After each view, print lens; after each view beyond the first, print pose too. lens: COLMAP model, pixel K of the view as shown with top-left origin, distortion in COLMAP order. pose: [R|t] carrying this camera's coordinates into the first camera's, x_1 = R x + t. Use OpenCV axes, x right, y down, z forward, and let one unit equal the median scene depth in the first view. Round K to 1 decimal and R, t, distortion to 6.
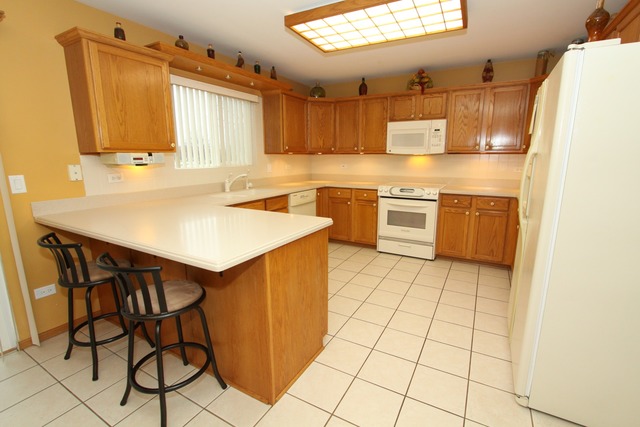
lens RADIAL K [[296.2, 0, 321.0], [0, 296.2, 214.3], [0, 0, 1]] dist [-0.018759, 0.001835]
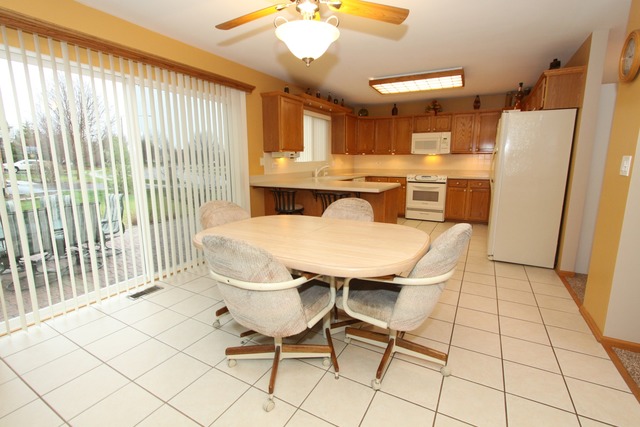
lens RADIAL K [[296.2, 0, 319.2], [0, 296.2, 212.3], [0, 0, 1]] dist [-0.018759, 0.001835]
pose [[0.999978, 0.000384, 0.006581, -0.283334], [-0.000269, 0.999845, -0.017607, 0.131497], [-0.006587, 0.017605, 0.999823, -0.550458]]
